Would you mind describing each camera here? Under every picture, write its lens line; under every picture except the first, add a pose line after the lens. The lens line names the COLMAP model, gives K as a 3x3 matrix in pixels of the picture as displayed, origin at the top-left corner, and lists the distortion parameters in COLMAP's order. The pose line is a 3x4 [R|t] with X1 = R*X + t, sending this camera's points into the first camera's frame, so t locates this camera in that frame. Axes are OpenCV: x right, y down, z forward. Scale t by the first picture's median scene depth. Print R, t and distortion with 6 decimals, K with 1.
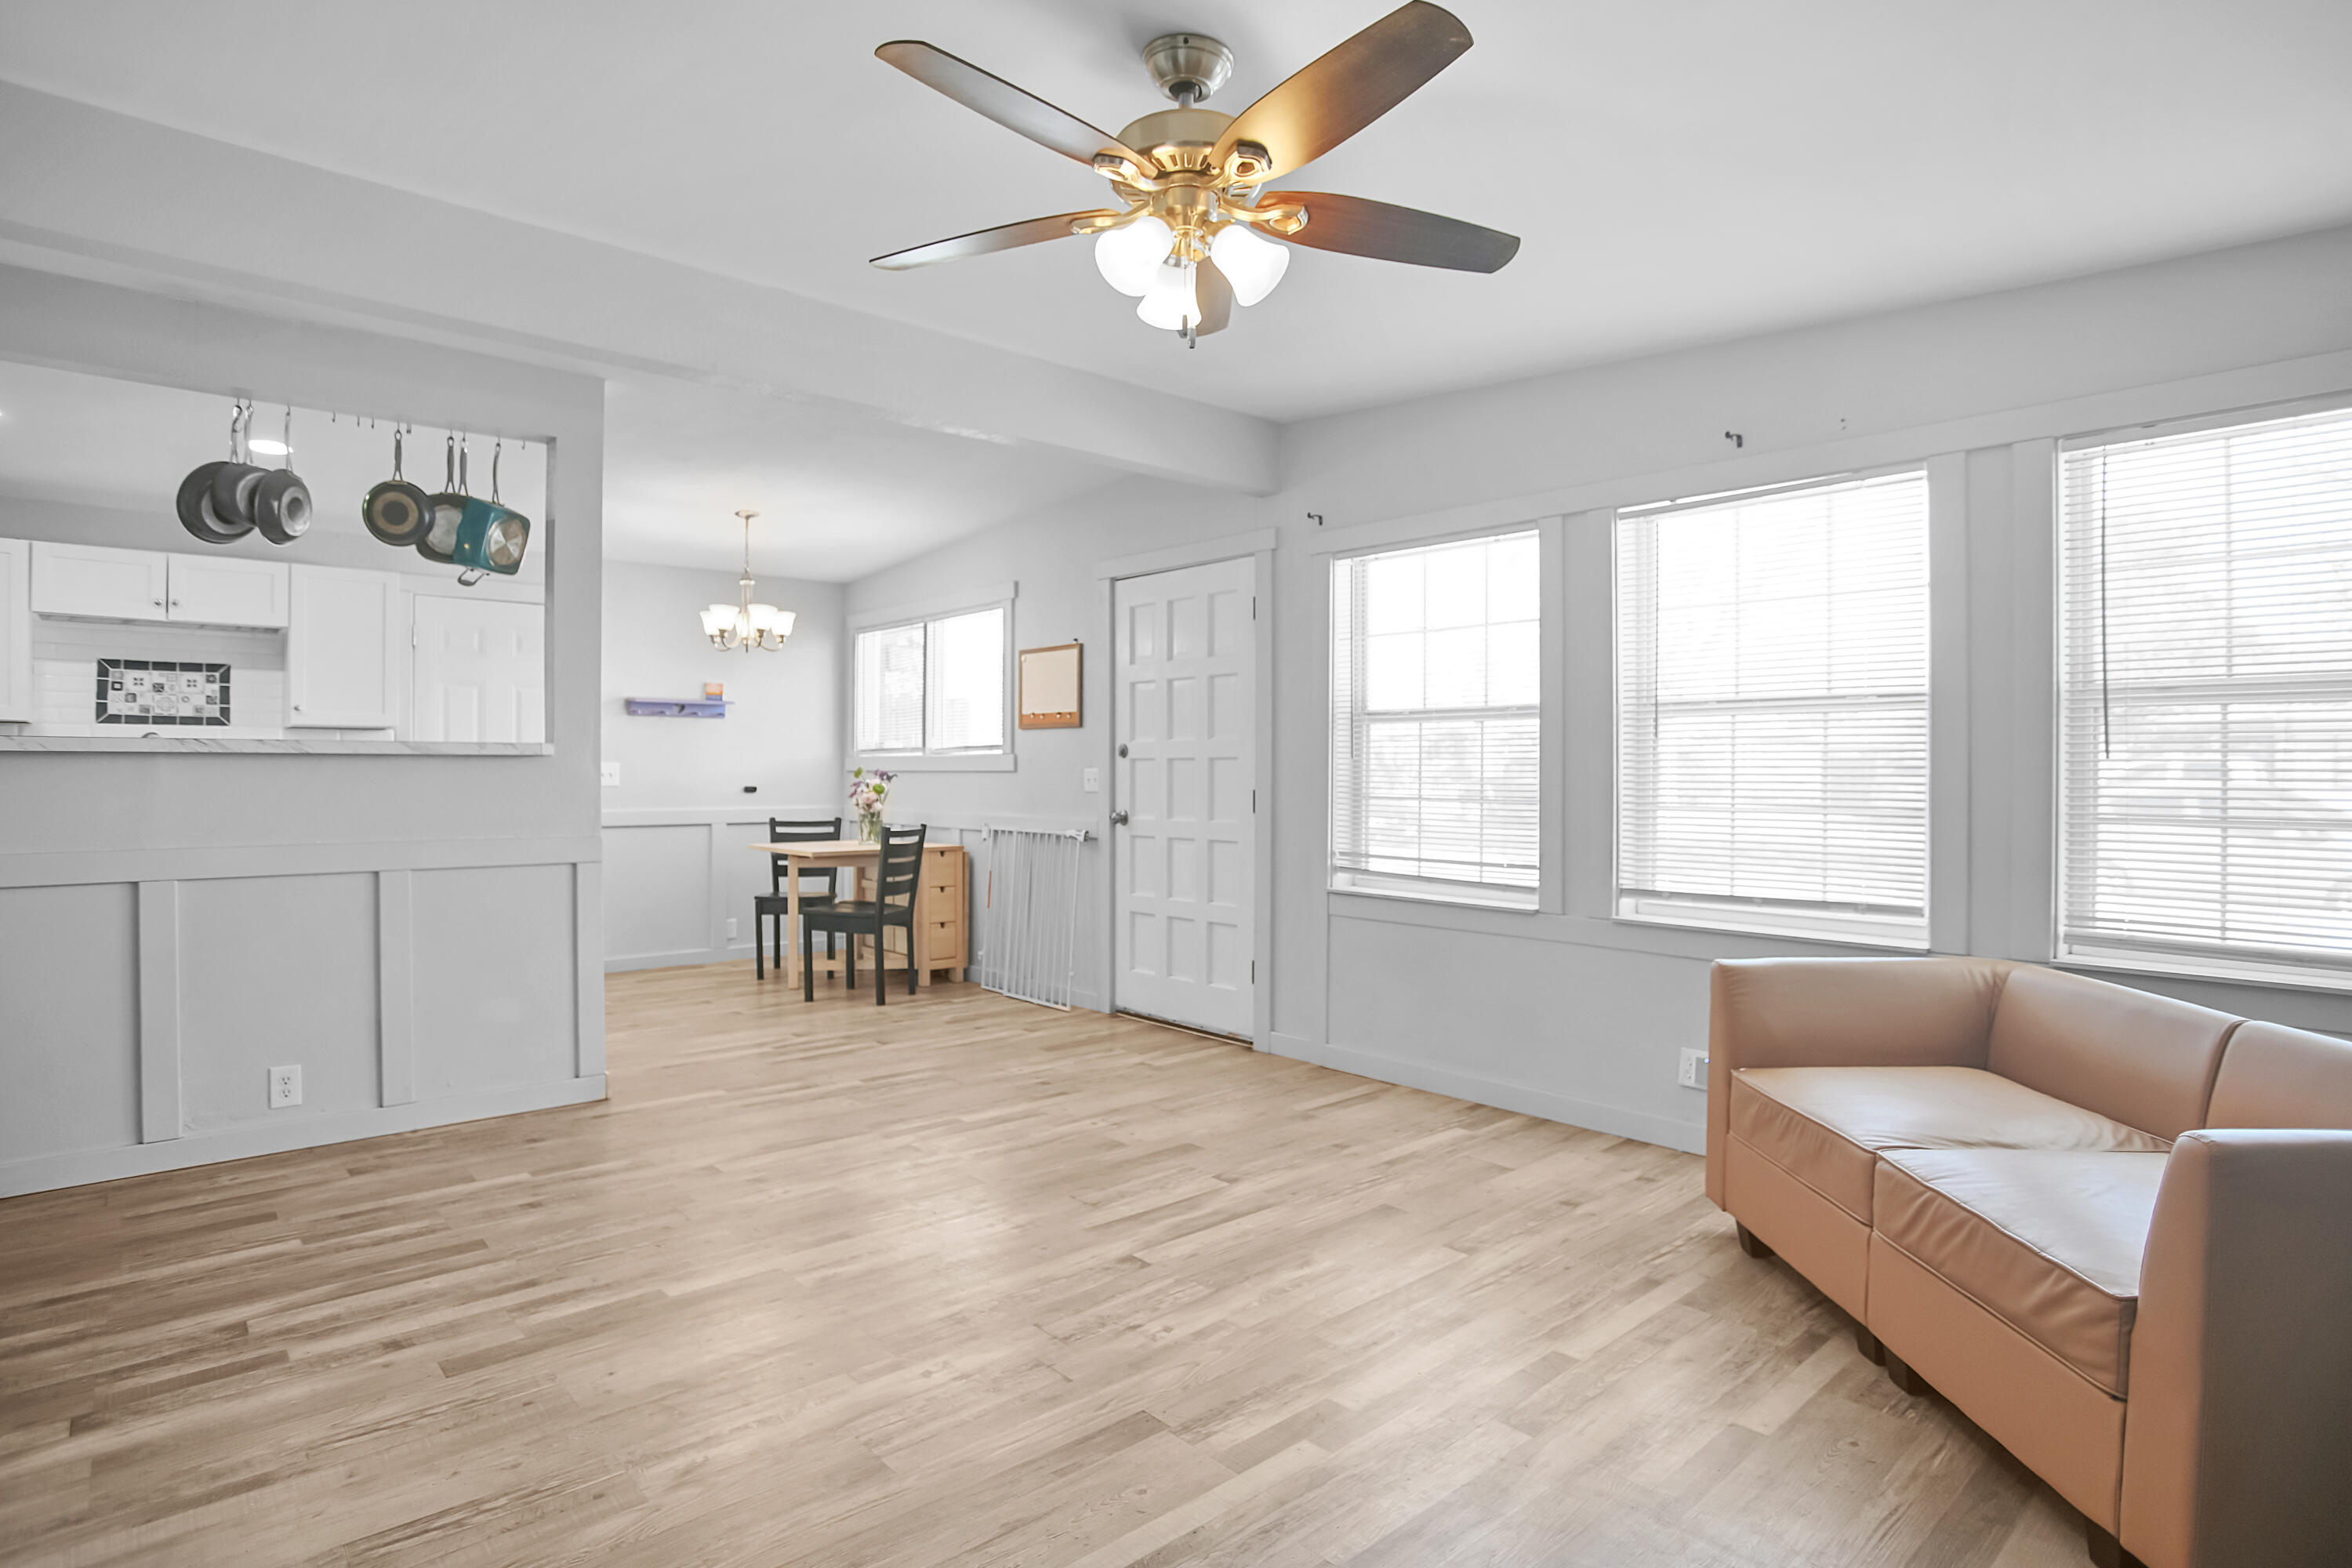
lens RADIAL K [[1166.9, 0, 1112.6], [0, 1166.9, 776.3], [0, 0, 1]] dist [-0.014891, 0.002592]
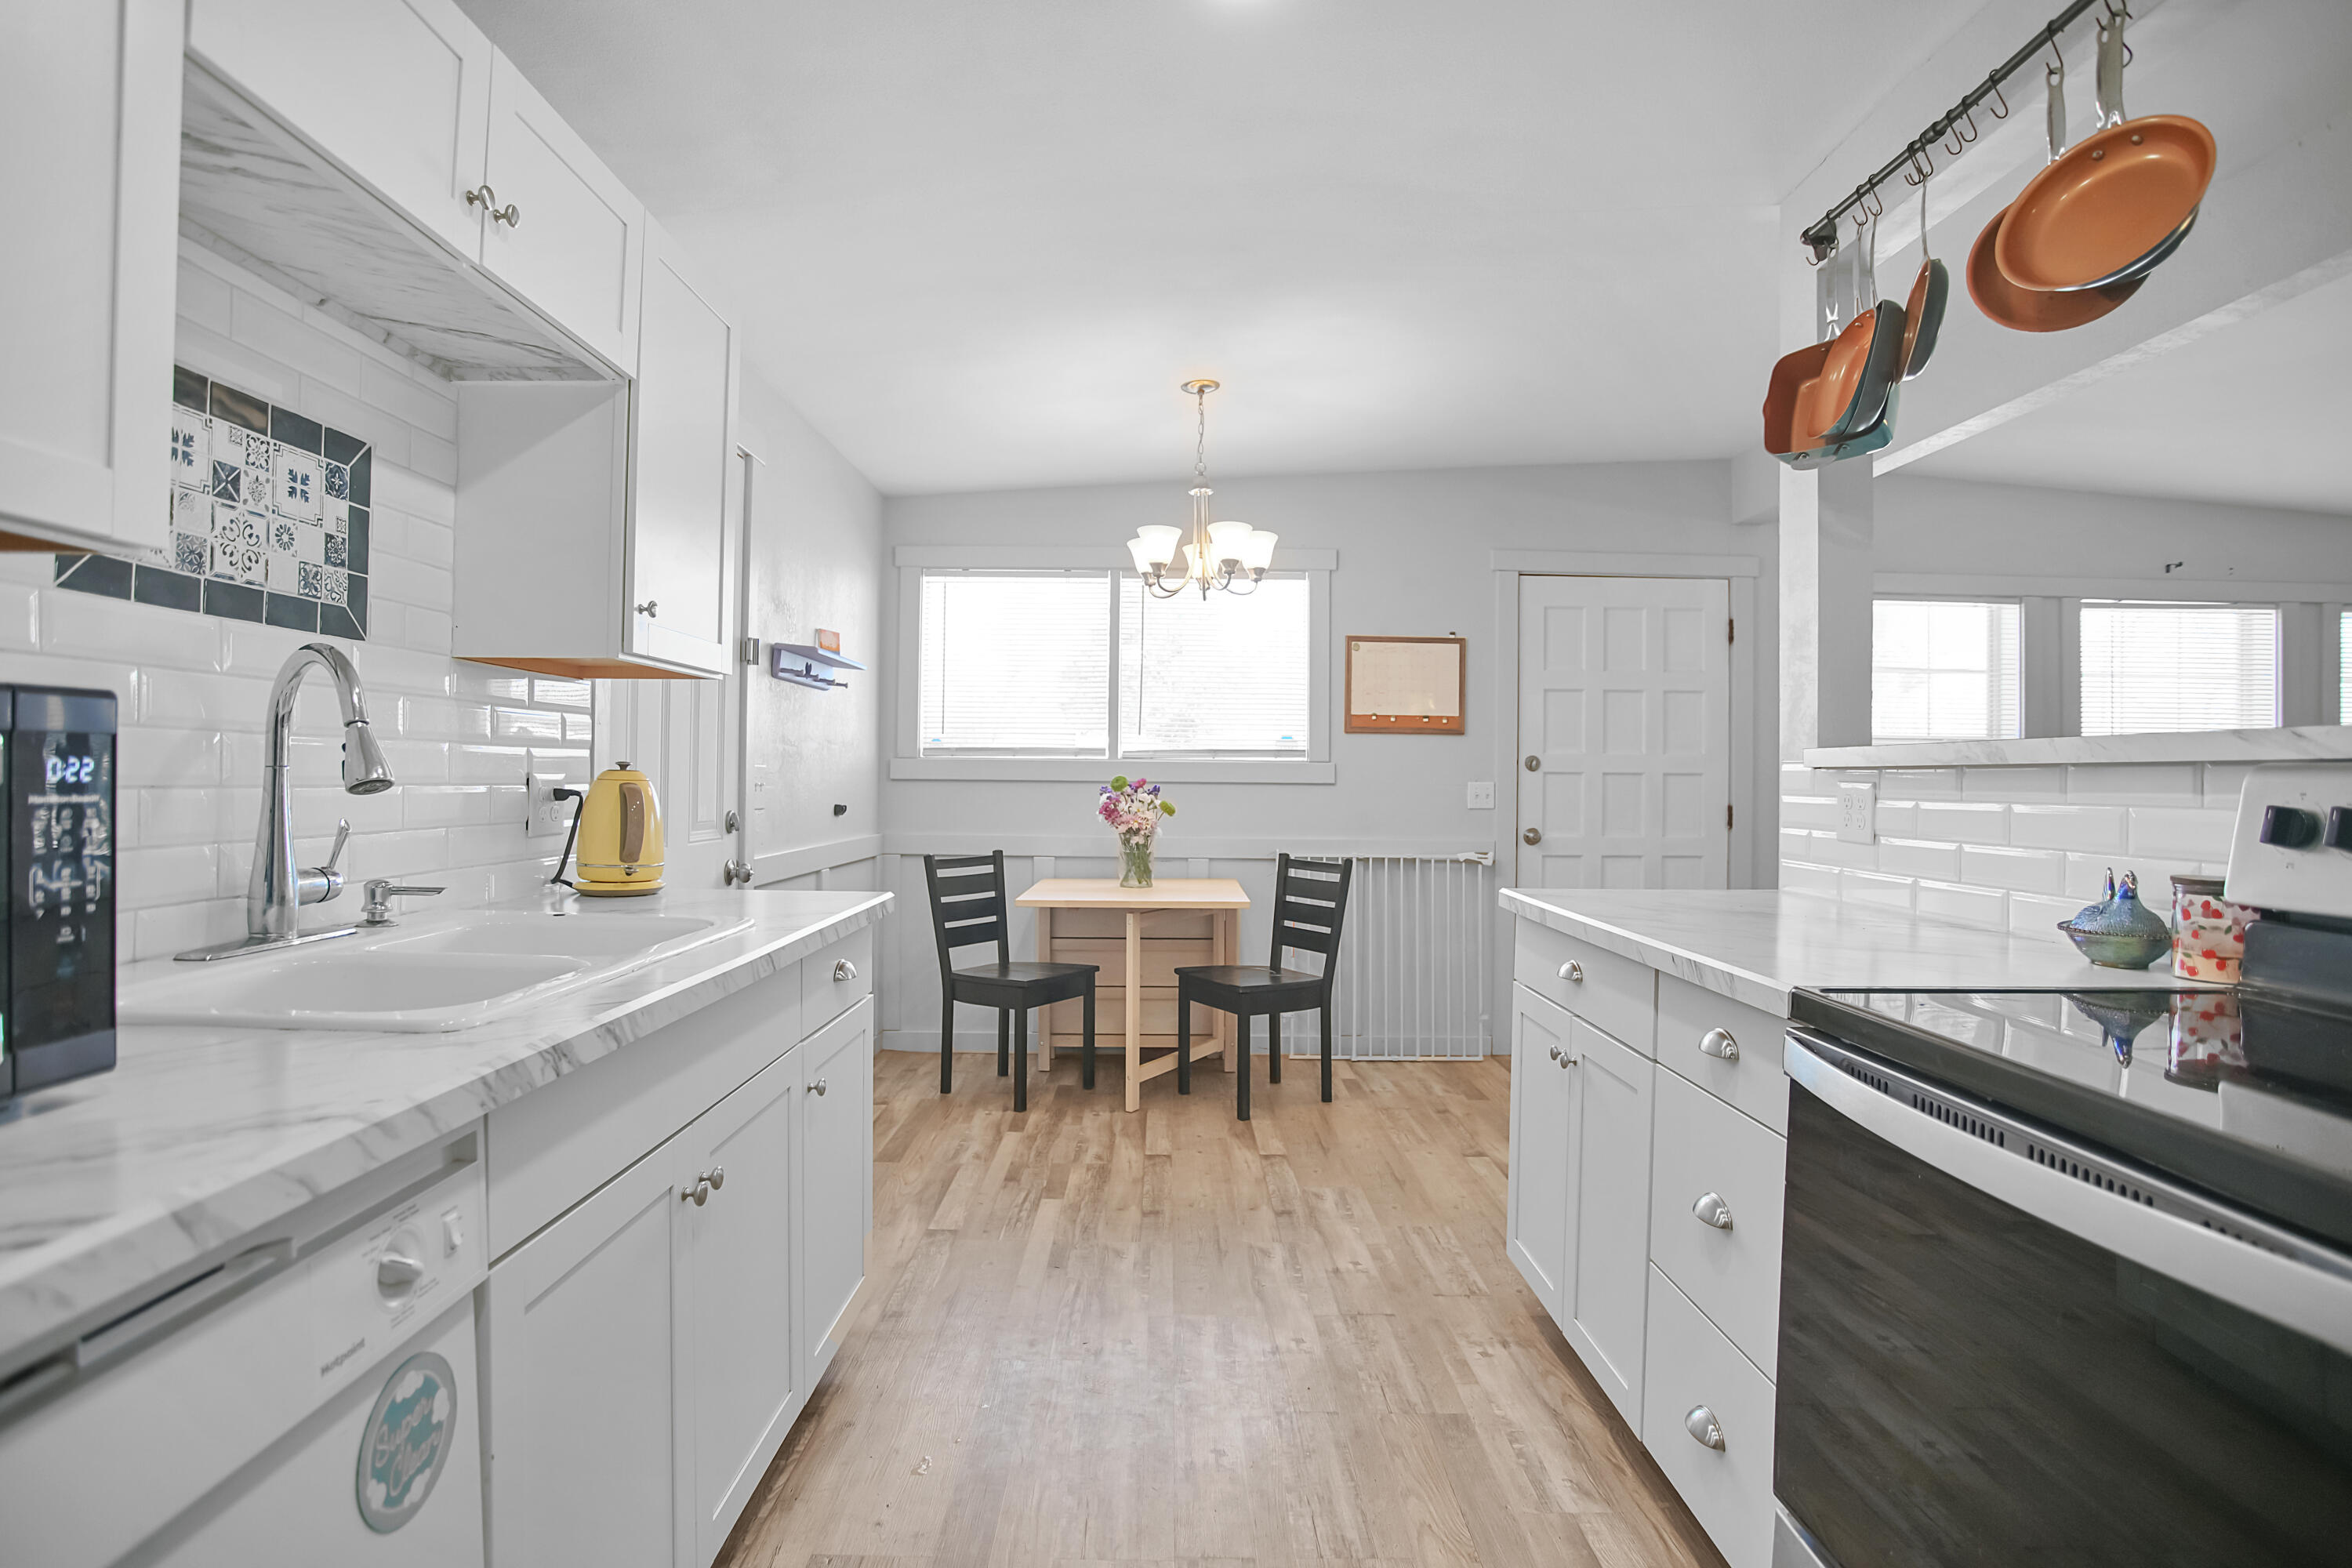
lens RADIAL K [[1166.9, 0, 1175.4], [0, 1166.9, 772.7], [0, 0, 1]] dist [-0.014891, 0.002592]
pose [[0.648745, 0.010268, 0.760936, -1.243812], [-0.007636, 0.999946, -0.006982, -0.008970], [-0.760967, -0.001281, 0.648789, 0.903375]]
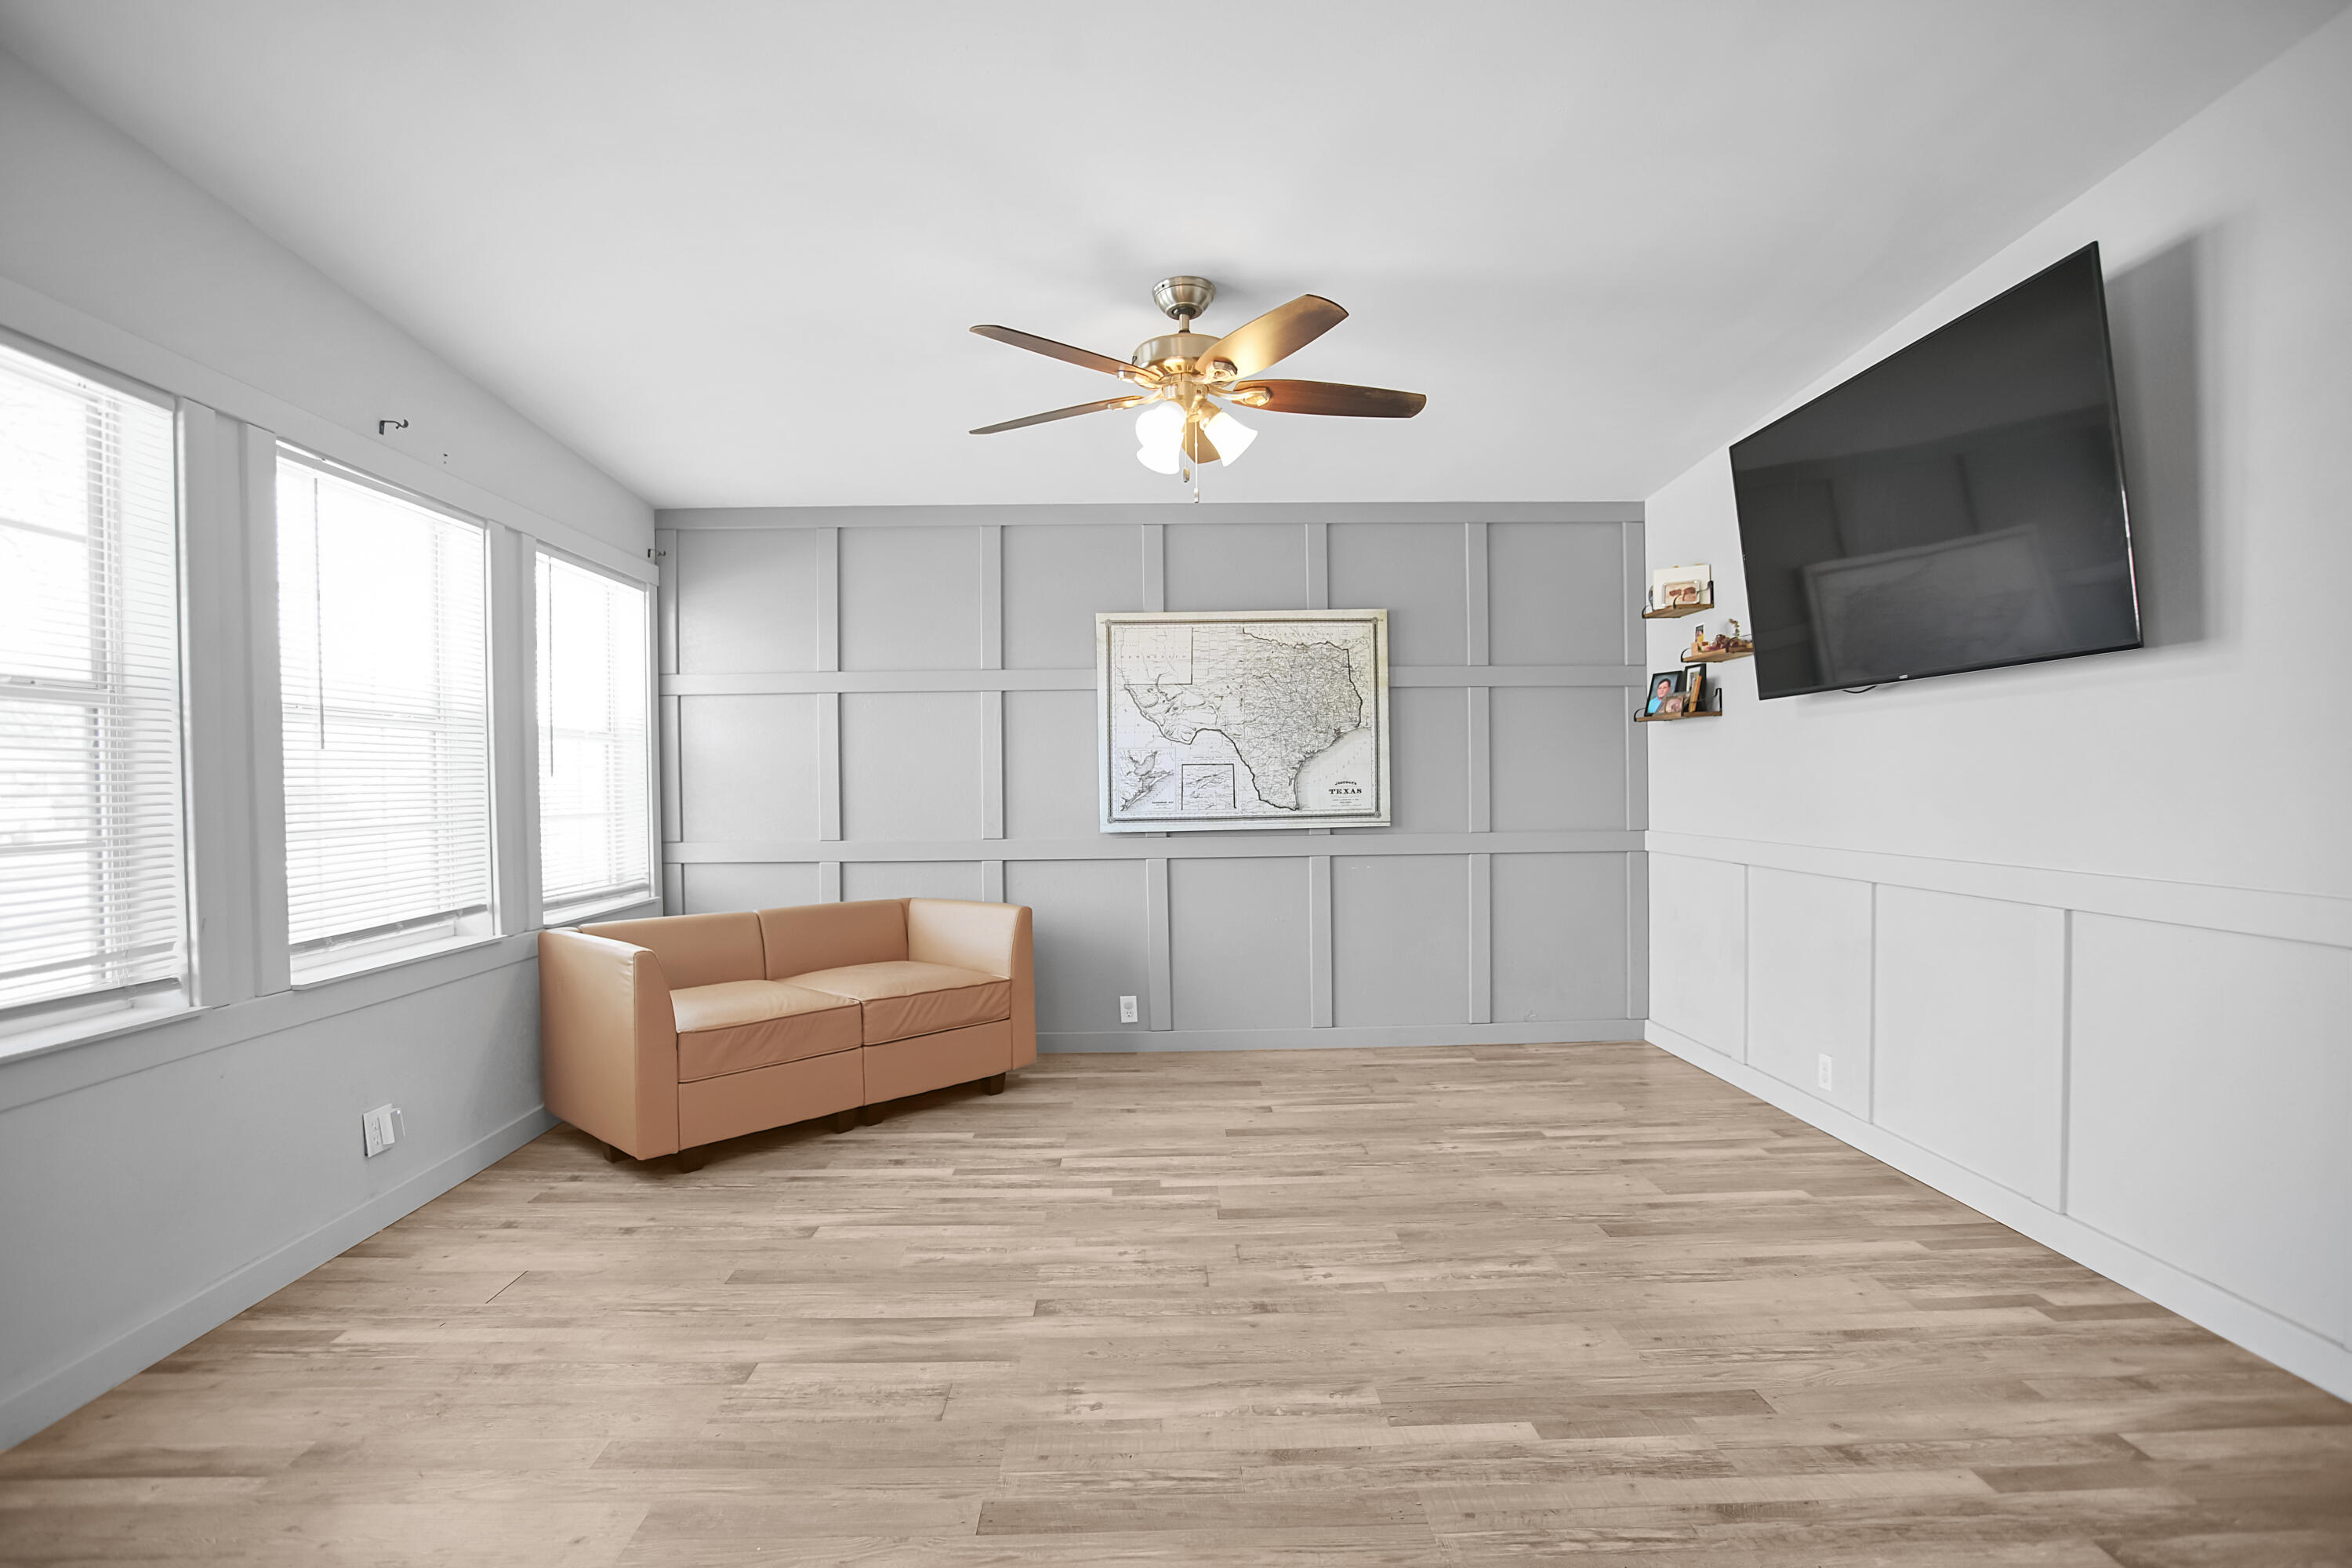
lens RADIAL K [[1166.9, 0, 1168.6], [0, 1166.9, 794.7], [0, 0, 1]] dist [-0.014891, 0.002592]
pose [[-0.777004, 0.000456, 0.629496, -0.462184], [0.012379, 0.999817, 0.014556, -0.005378], [-0.629375, 0.019103, -0.776867, 1.182971]]
